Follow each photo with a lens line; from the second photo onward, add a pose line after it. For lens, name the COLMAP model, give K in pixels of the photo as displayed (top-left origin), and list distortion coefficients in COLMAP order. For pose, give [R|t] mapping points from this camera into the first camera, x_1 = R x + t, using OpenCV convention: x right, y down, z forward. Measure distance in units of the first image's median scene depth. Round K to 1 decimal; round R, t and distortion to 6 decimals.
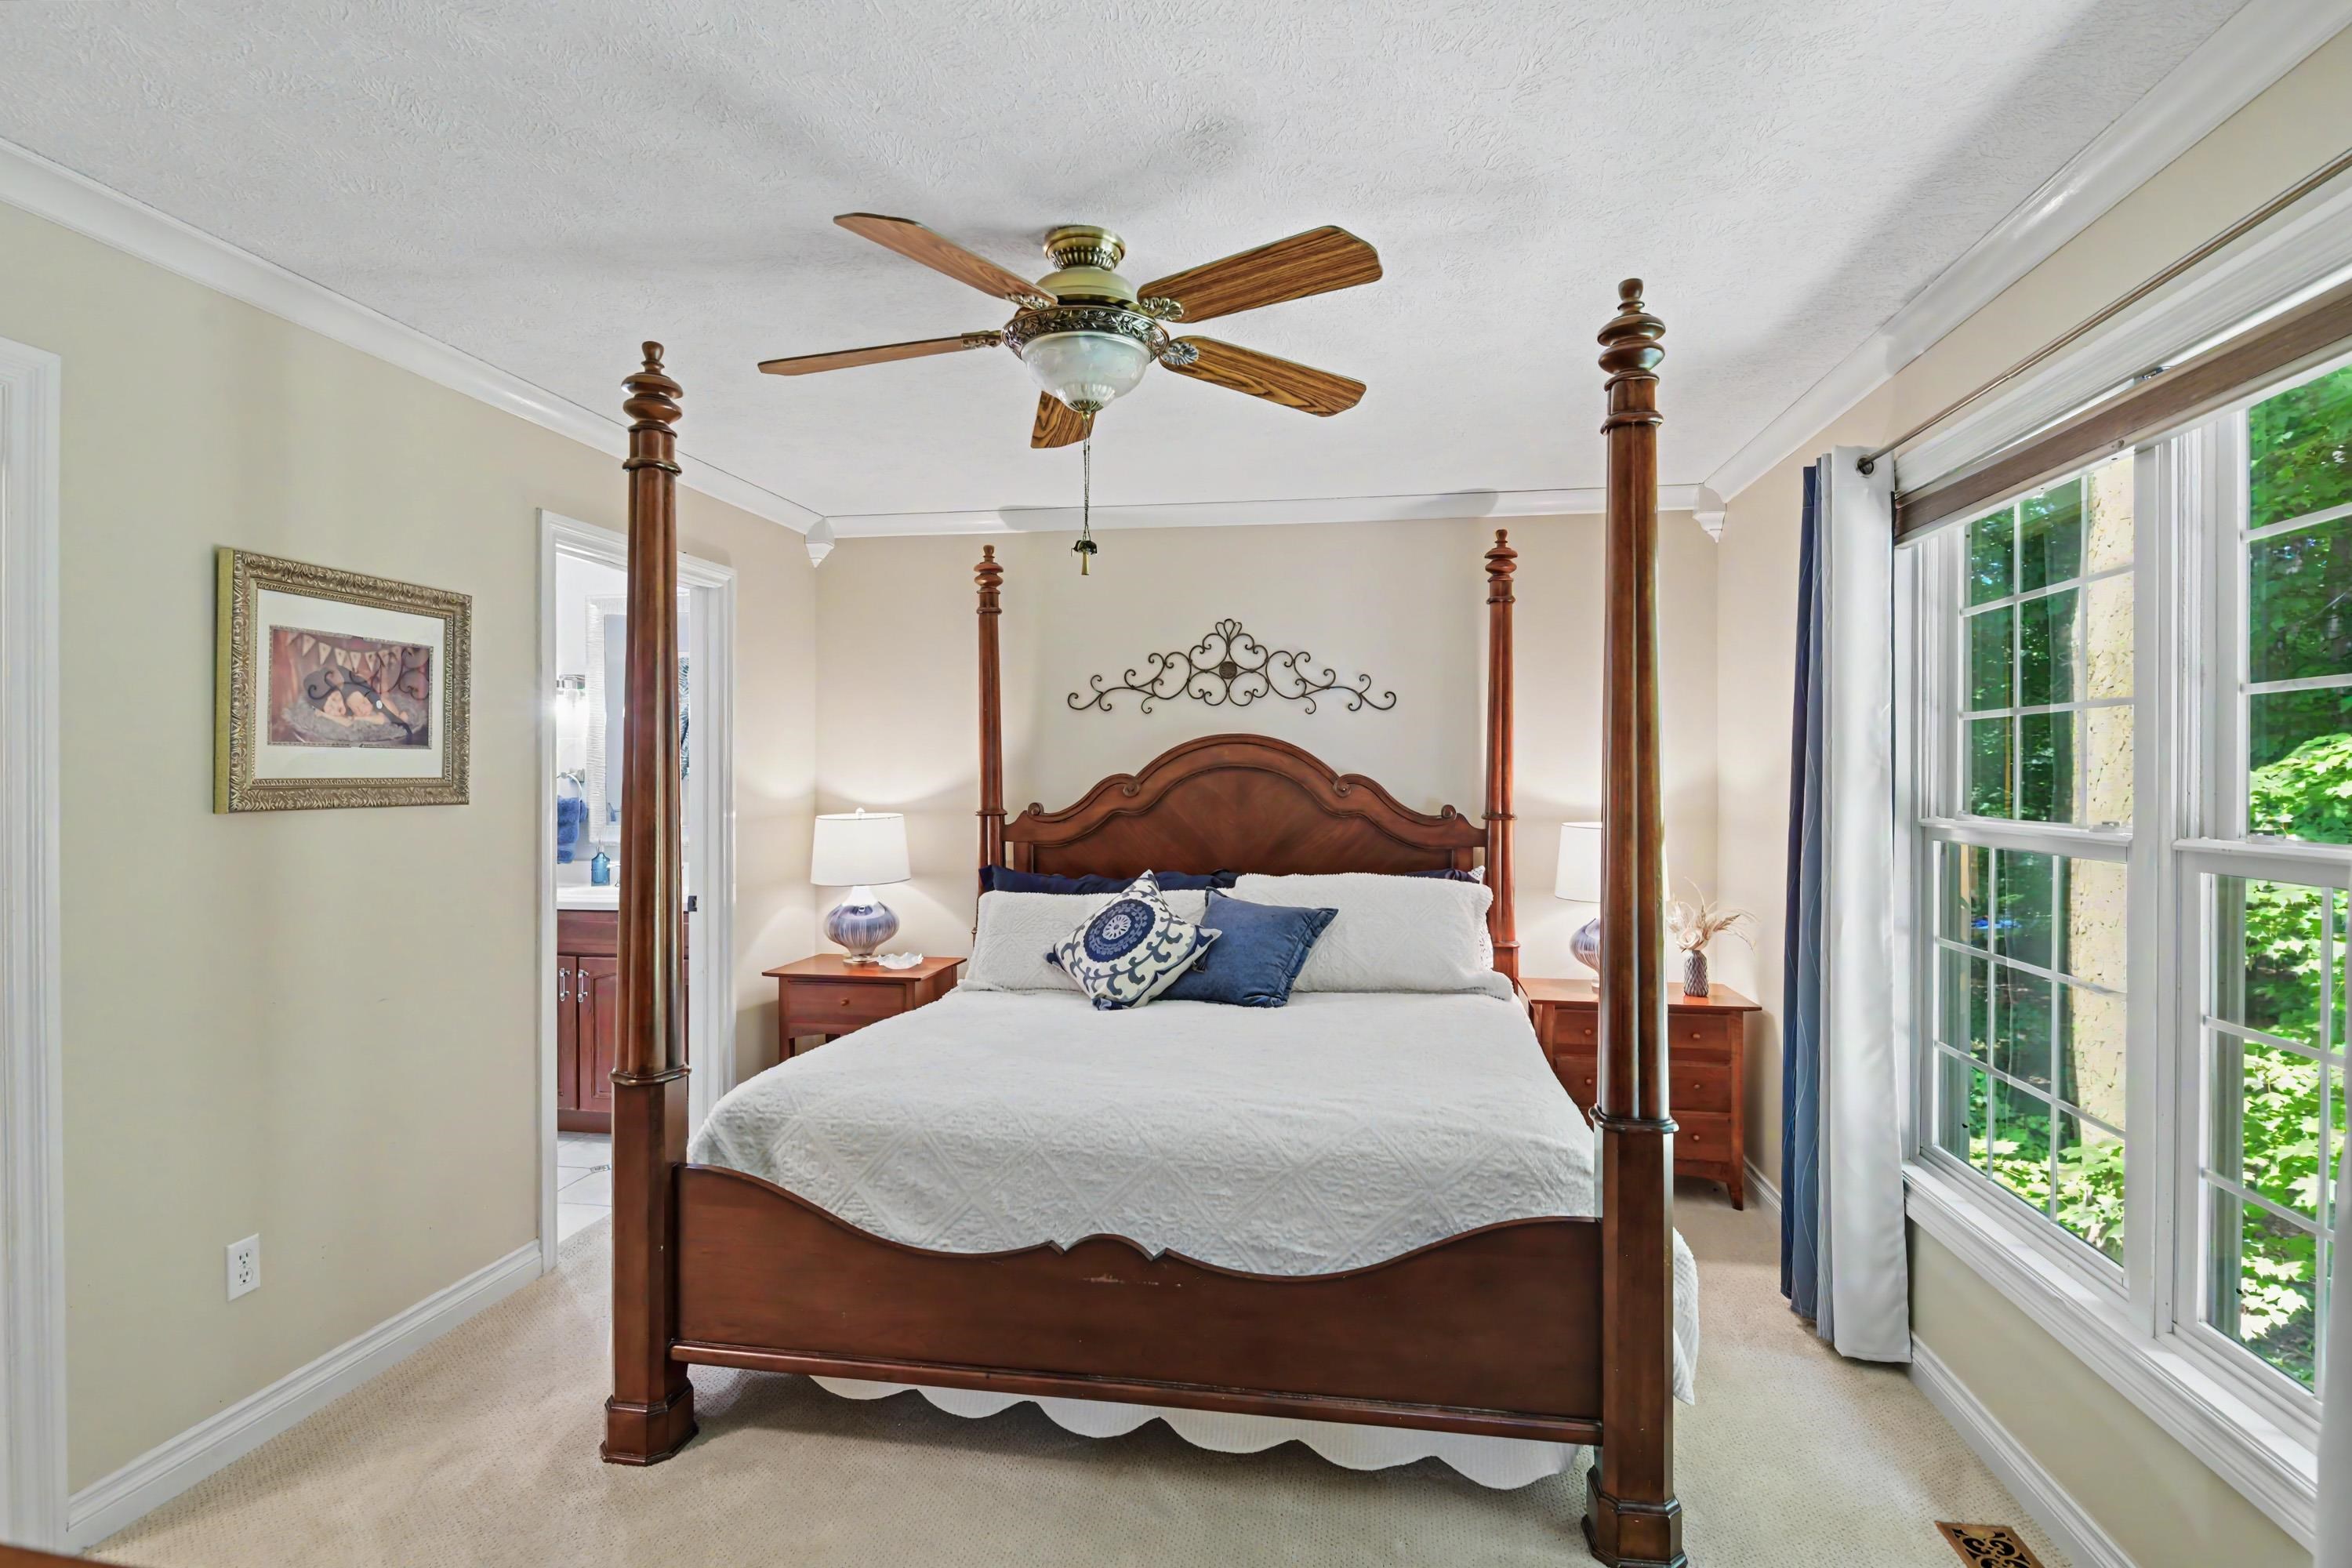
lens RADIAL K [[1158.8, 0, 1174.3], [0, 1158.8, 784.7], [0, 0, 1]] dist [0.000972, 0.000026]
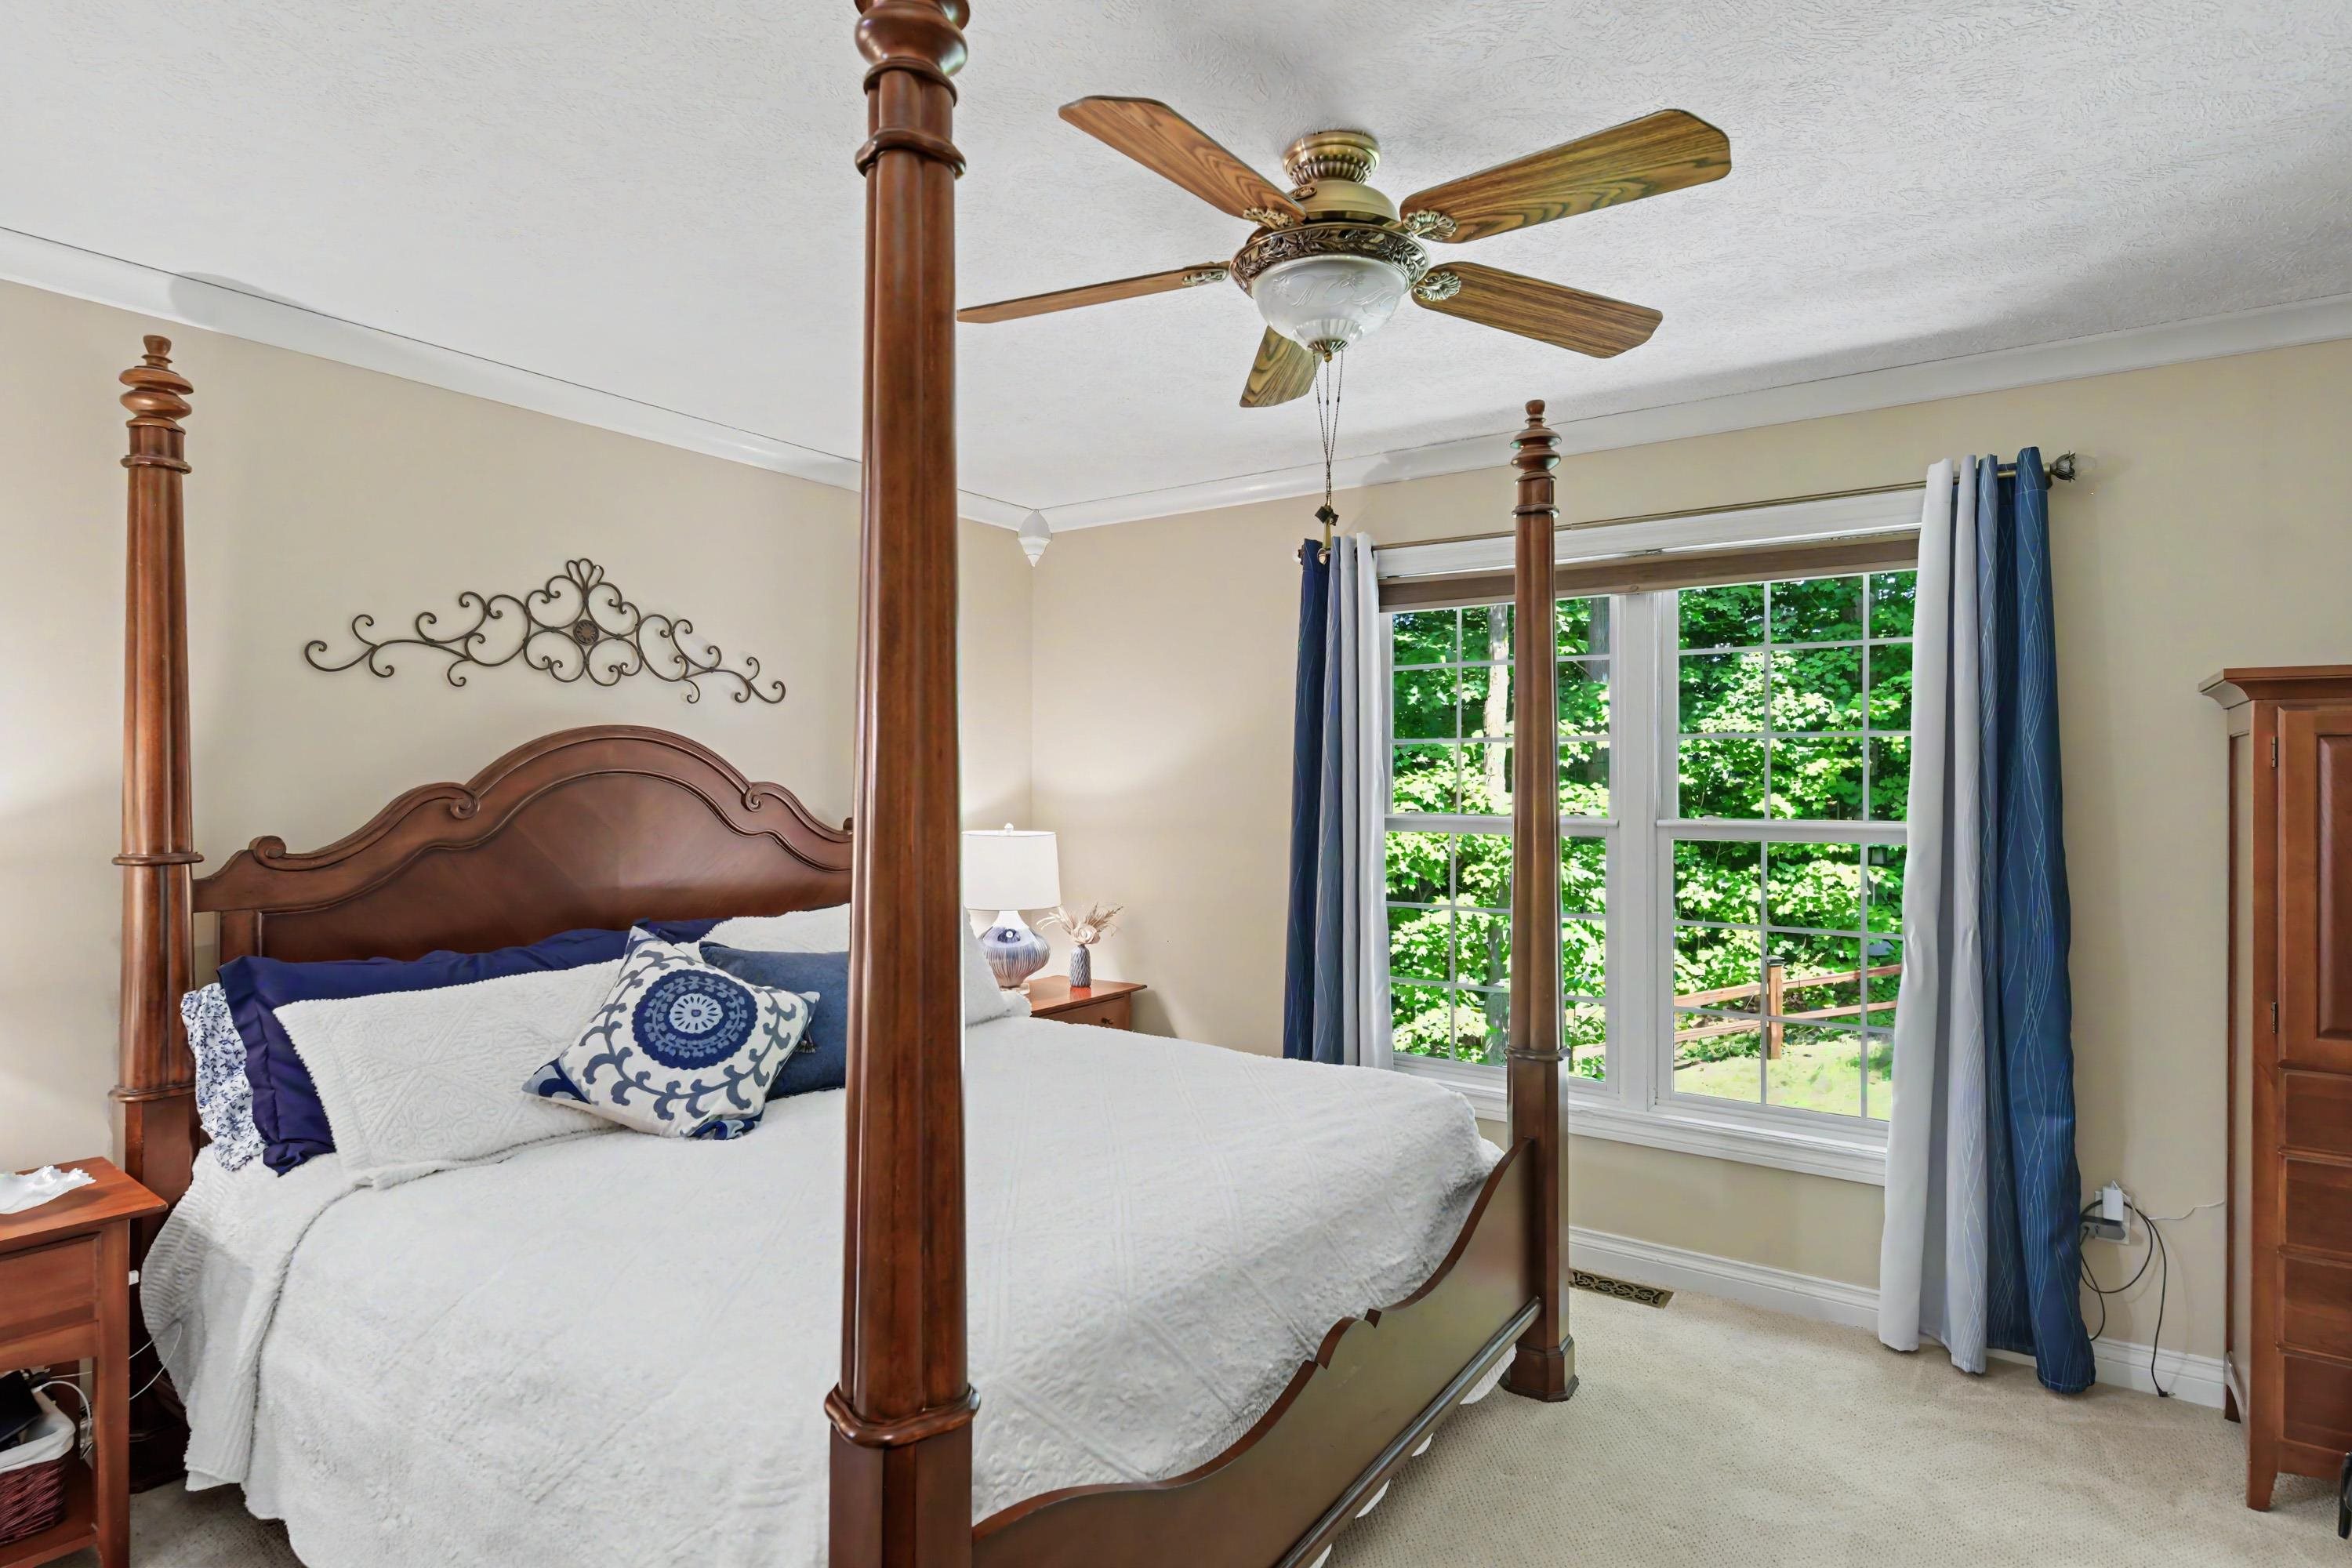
lens RADIAL K [[1249.8, 0, 1176.3], [0, 1249.8, 771.9], [0, 0, 1]] dist [0.004596, 0.000160]
pose [[0.411258, 0.006410, 0.911497, -0.491533], [0.006014, 0.999934, -0.009746, -0.006064], [-0.911499, 0.009490, 0.411192, 0.372938]]
